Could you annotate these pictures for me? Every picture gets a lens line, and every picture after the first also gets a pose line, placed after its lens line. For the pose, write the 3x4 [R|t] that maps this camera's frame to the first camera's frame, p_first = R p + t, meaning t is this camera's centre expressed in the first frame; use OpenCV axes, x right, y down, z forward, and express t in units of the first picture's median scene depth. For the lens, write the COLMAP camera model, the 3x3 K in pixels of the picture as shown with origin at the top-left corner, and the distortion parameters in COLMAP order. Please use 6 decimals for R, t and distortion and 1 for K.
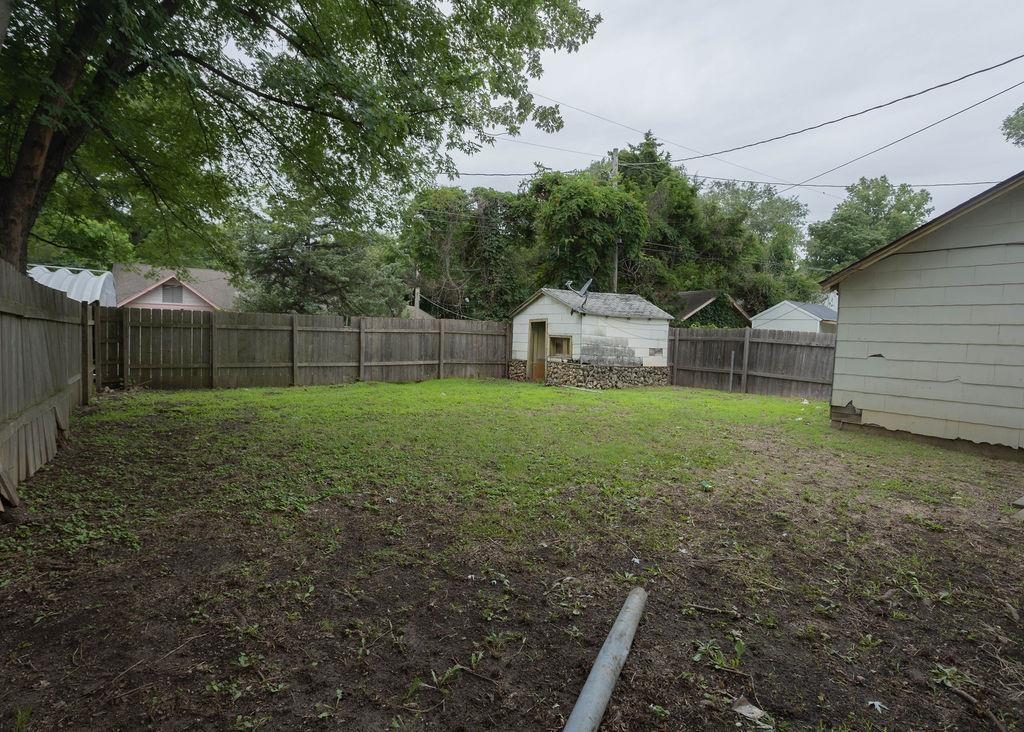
lens RADIAL K [[537.0, 0, 497.6], [0, 537.0, 368.1], [0, 0, 1]] dist [-0.060208, 0.043862]
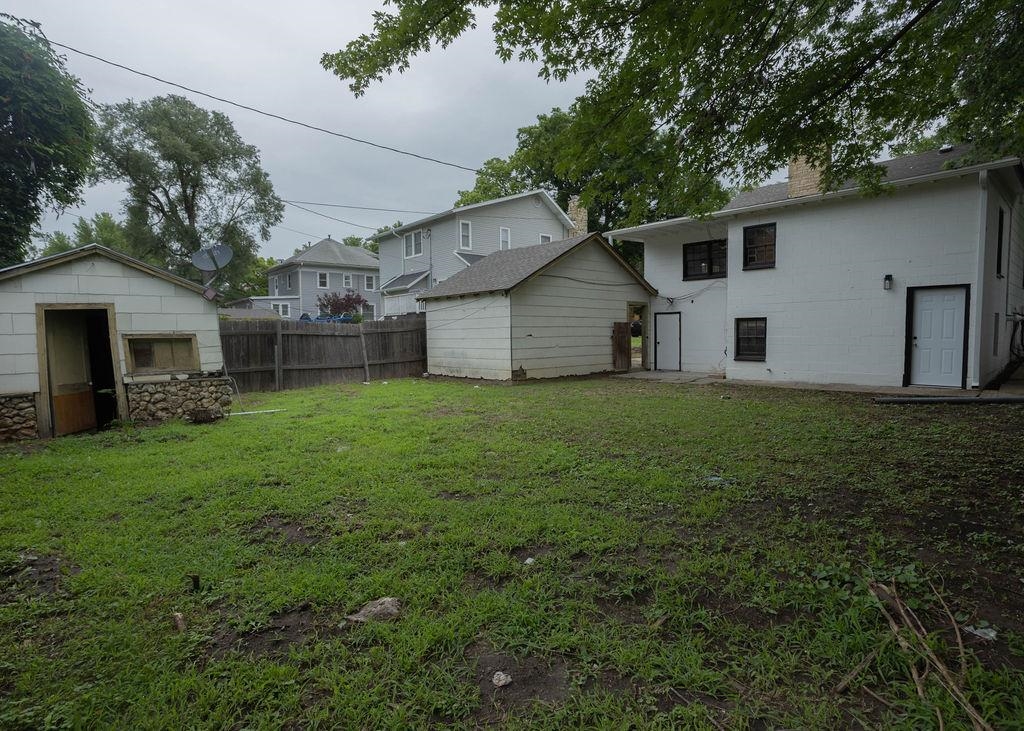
lens RADIAL K [[537.0, 0, 497.6], [0, 537.0, 367.6], [0, 0, 1]] dist [-0.060208, 0.043862]
pose [[-0.168708, -0.089381, 0.981605, -0.528927], [0.075560, 0.991777, 0.103293, -0.061065], [-0.982766, 0.091596, -0.160567, 0.807718]]
